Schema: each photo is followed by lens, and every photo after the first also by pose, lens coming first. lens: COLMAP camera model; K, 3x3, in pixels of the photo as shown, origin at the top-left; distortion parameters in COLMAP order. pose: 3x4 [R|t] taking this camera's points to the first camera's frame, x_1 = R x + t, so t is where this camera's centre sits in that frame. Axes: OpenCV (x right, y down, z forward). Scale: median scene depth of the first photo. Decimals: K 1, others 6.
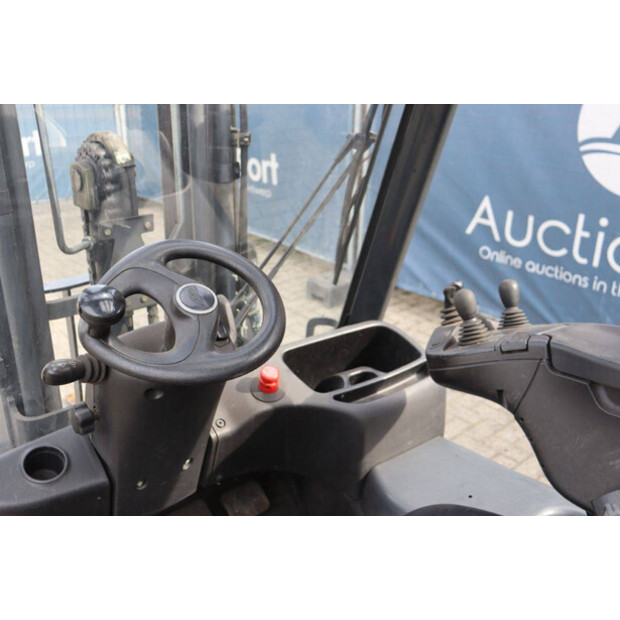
lens RADIAL K [[629.2, 0, 310.0], [0, 629.2, 310.0], [0, 0, 1]] dist [-0.124611, 0.253149]
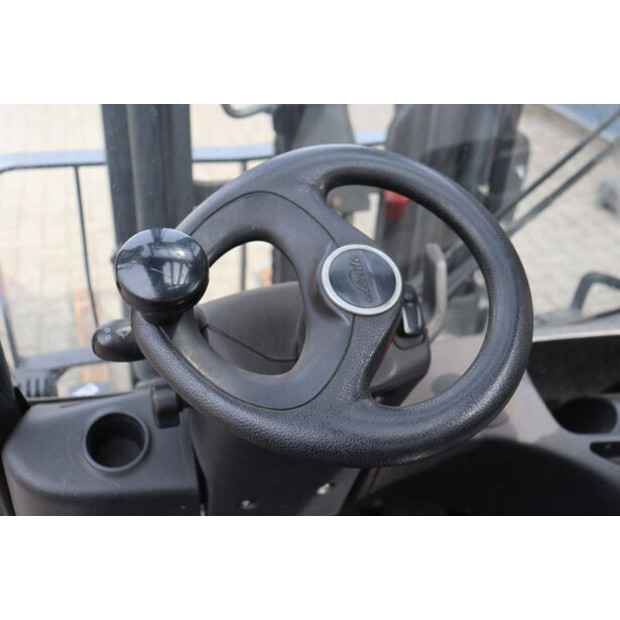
lens RADIAL K [[744.3, 0, 310.0], [0, 744.3, 310.0], [0, 0, 1]] dist [0.014604, 0.026987]
pose [[0.914672, 0.252834, -0.315356, -0.018627], [-0.194843, 0.959377, 0.204041, -0.093322], [0.354134, -0.125185, 0.926778, 0.353298]]
